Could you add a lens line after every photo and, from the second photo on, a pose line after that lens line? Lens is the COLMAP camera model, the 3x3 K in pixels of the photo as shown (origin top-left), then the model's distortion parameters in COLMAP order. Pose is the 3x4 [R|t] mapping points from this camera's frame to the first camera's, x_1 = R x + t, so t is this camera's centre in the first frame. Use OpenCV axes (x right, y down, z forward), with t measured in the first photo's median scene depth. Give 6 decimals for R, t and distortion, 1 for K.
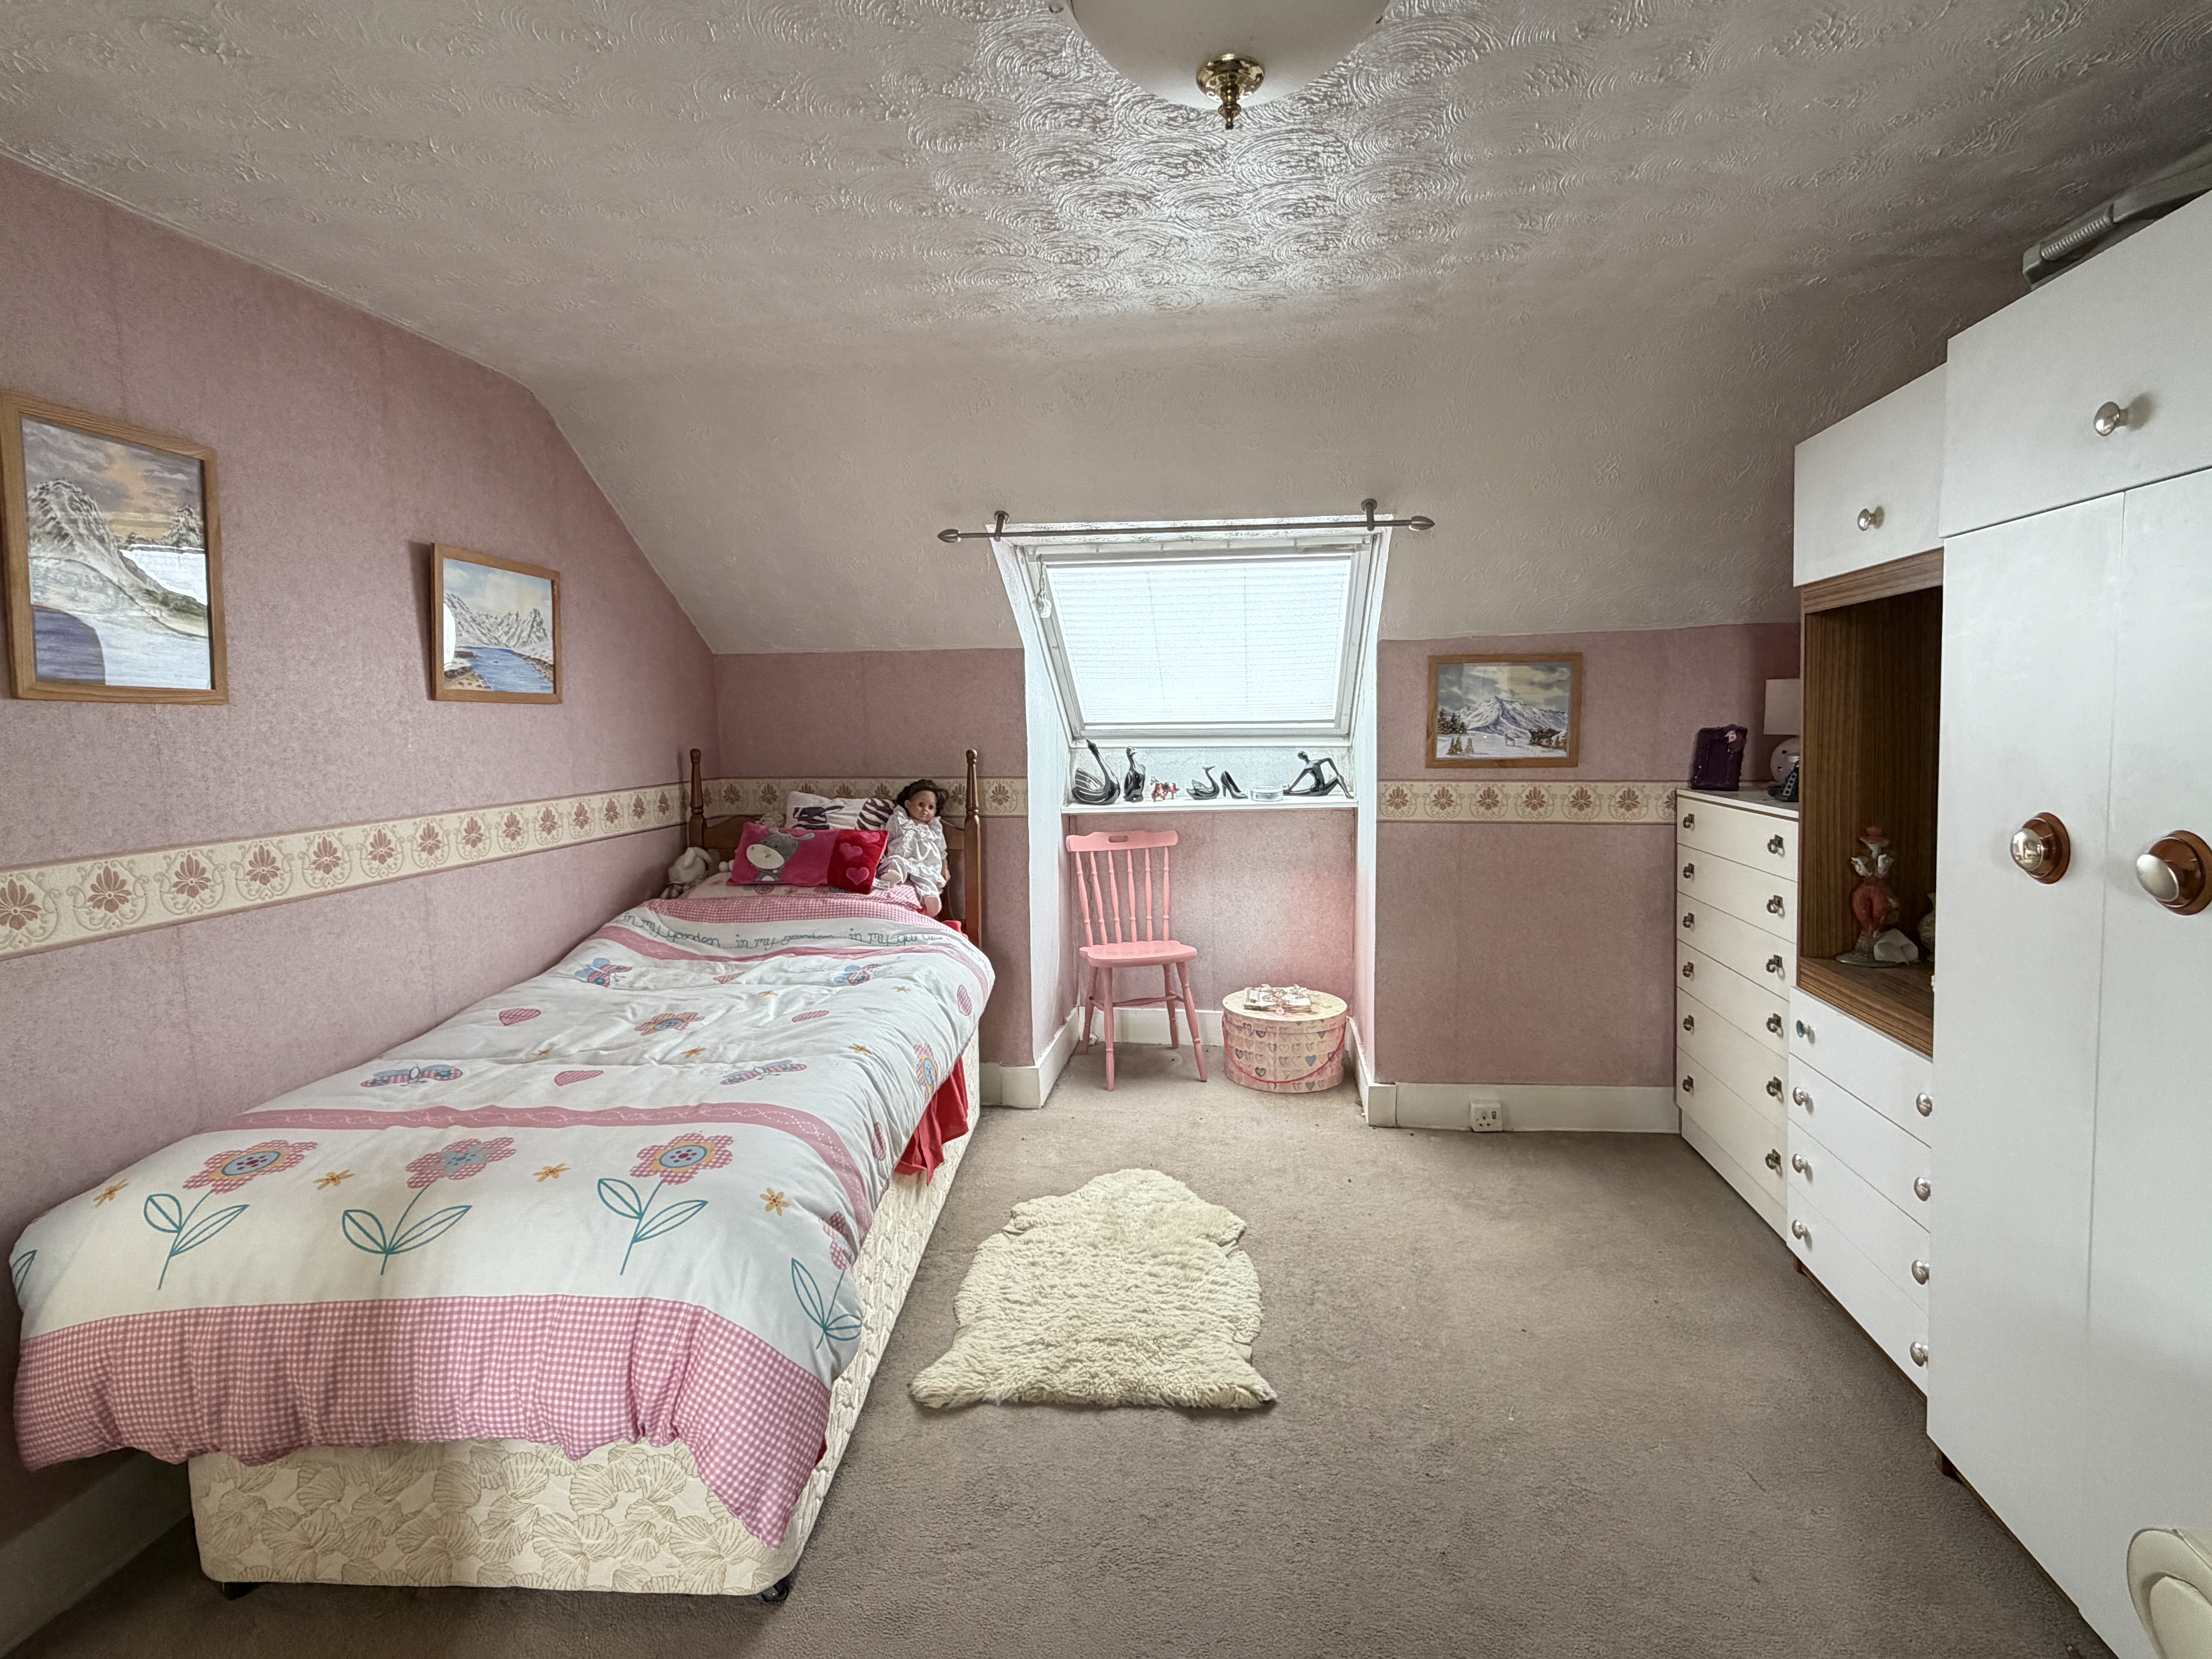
lens RADIAL K [[1073.4, 0, 1102.9], [0, 1073.4, 828.8], [0, 0, 1]] dist [0.000220, -0.000339]
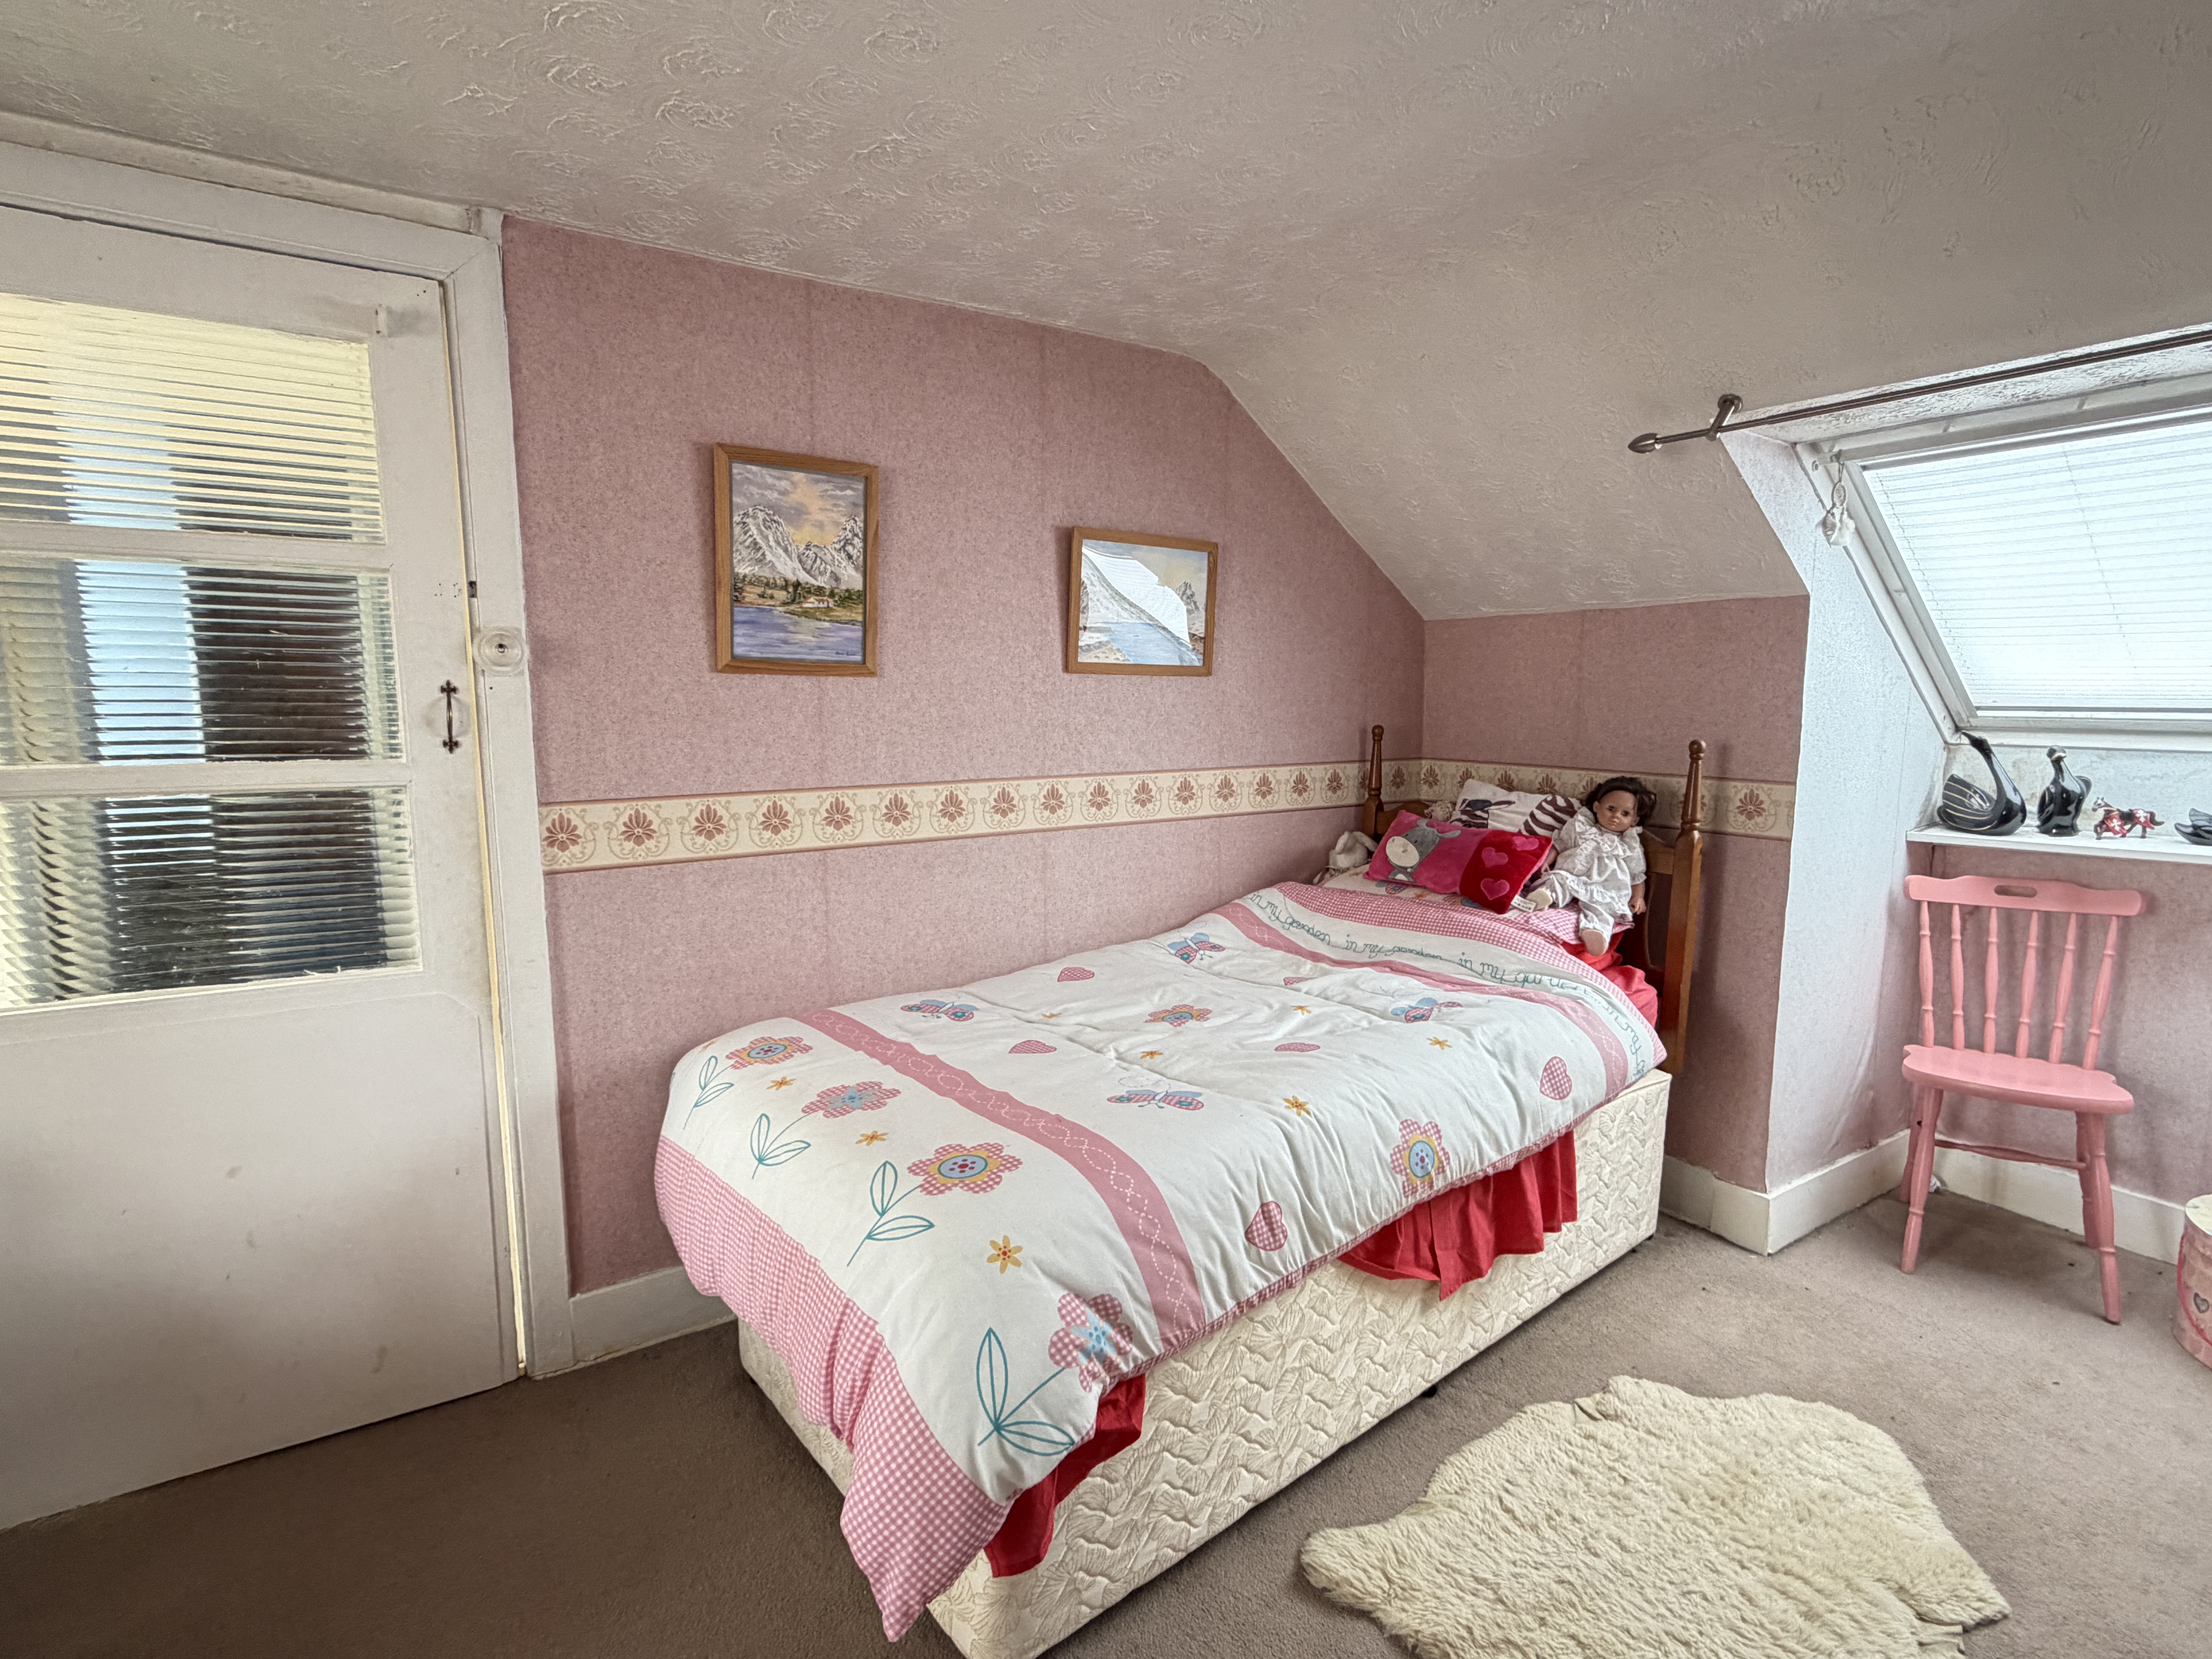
lens RADIAL K [[1073.4, 0, 1102.9], [0, 1073.4, 828.8], [0, 0, 1]] dist [0.000220, -0.000339]
pose [[0.653984, 0.107814, -0.748787, 0.194914], [-0.088153, 0.993910, 0.066115, -0.031500], [0.751355, 0.022770, 0.659505, 0.262592]]
